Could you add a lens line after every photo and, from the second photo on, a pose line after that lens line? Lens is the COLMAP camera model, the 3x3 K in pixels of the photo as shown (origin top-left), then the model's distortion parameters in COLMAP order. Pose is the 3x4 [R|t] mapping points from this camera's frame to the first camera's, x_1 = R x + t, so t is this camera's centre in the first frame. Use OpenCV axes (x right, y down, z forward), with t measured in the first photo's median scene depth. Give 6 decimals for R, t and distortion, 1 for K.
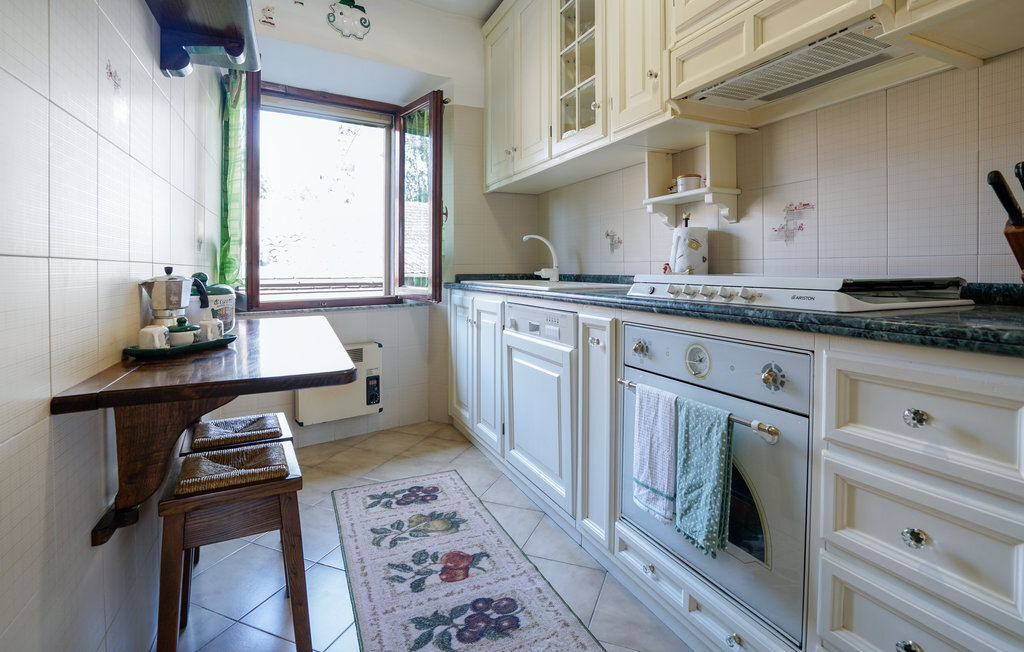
lens RADIAL K [[471.7, 0, 506.8], [0, 471.7, 311.4], [0, 0, 1]] dist [-0.060408, 0.029120]
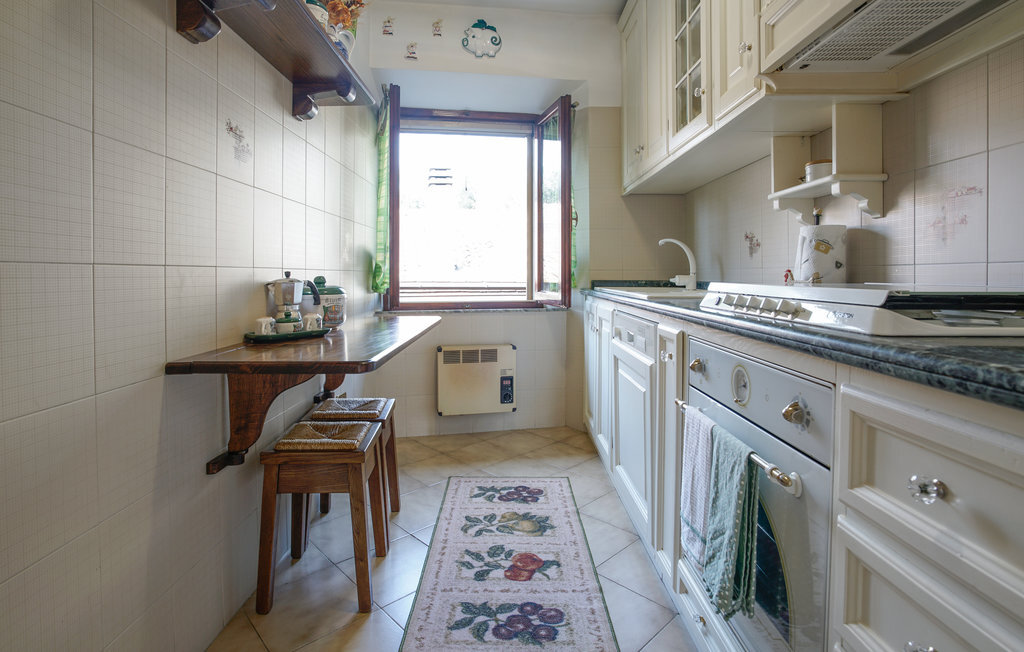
lens RADIAL K [[480.8, 0, 510.5], [0, 480.8, 320.6], [0, 0, 1]] dist [-0.064146, 0.033141]
pose [[0.914316, 0.044098, -0.402594, 0.256697], [-0.041685, 0.999022, 0.014760, -0.004514], [0.402851, 0.003287, 0.915260, 0.036860]]
